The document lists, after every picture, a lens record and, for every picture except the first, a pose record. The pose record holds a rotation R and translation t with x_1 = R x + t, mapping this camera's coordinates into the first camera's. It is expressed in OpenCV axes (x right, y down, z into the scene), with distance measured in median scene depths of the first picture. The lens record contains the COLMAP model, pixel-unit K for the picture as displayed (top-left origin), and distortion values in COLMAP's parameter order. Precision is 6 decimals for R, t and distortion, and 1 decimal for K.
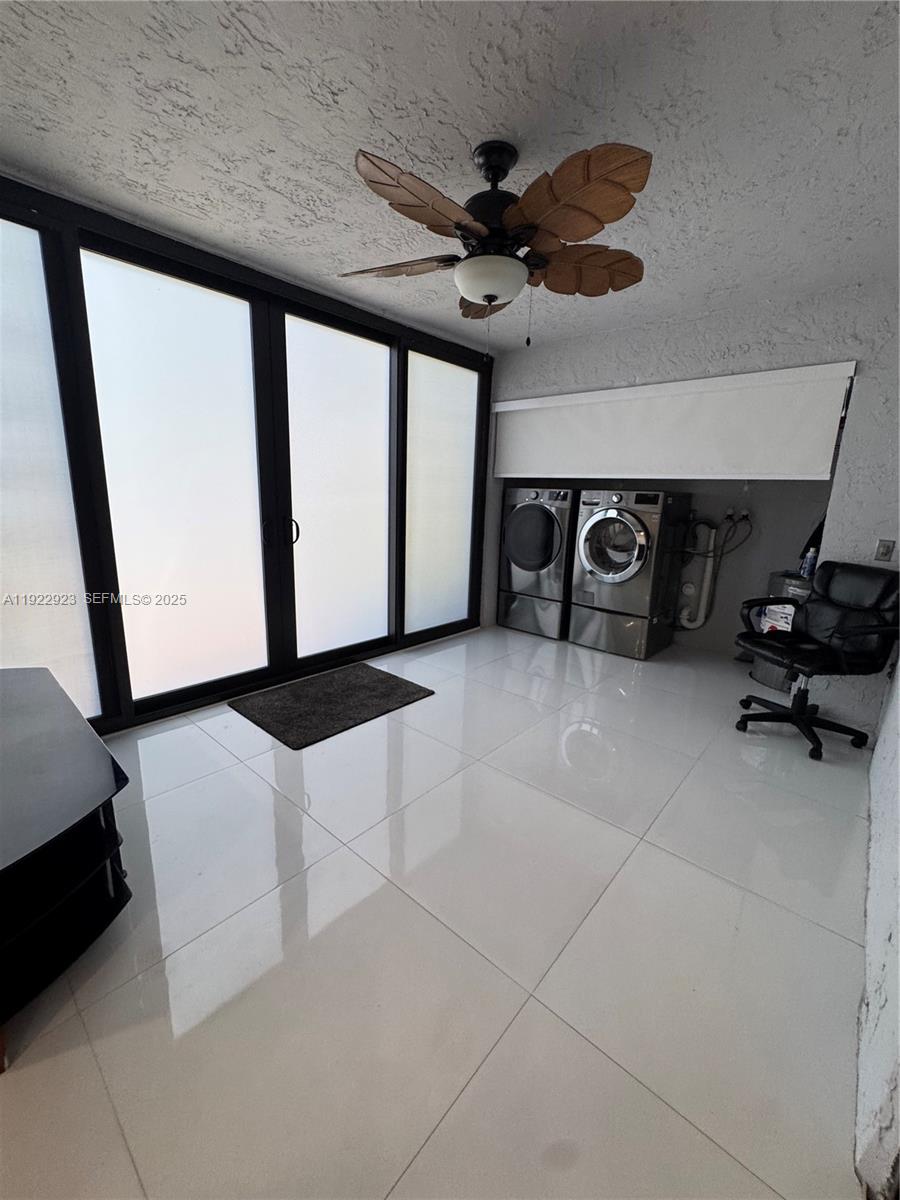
lens RADIAL K [[479.6, 0, 448.6], [0, 479.6, 598.8], [0, 0, 1]] dist [-0.005937, 0.000011]
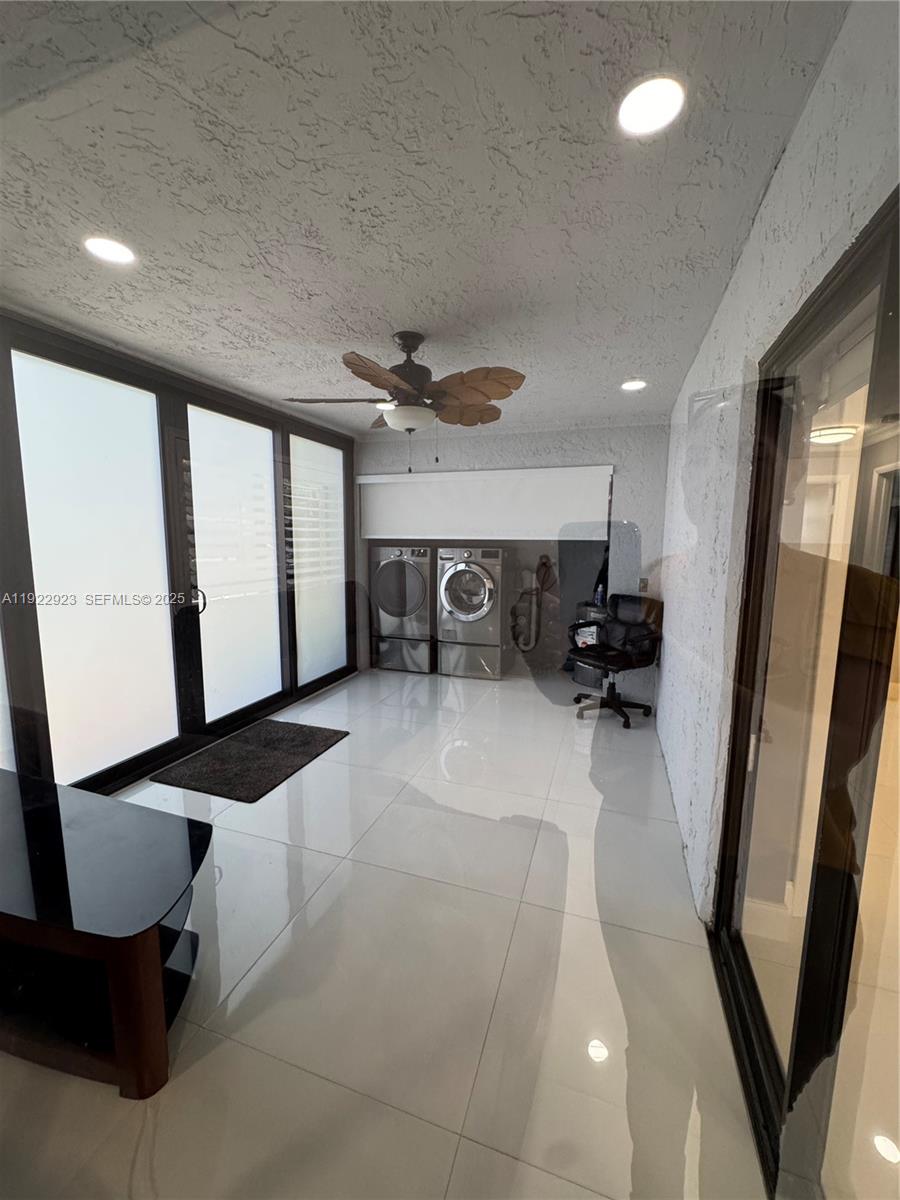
lens RADIAL K [[479.6, 0, 448.6], [0, 479.6, 598.8], [0, 0, 1]] dist [-0.005937, 0.000011]
pose [[0.923698, -0.074535, 0.375801, -0.201720], [0.106334, 0.992232, -0.064565, -0.019176], [-0.368070, 0.099599, 0.924448, -0.156490]]
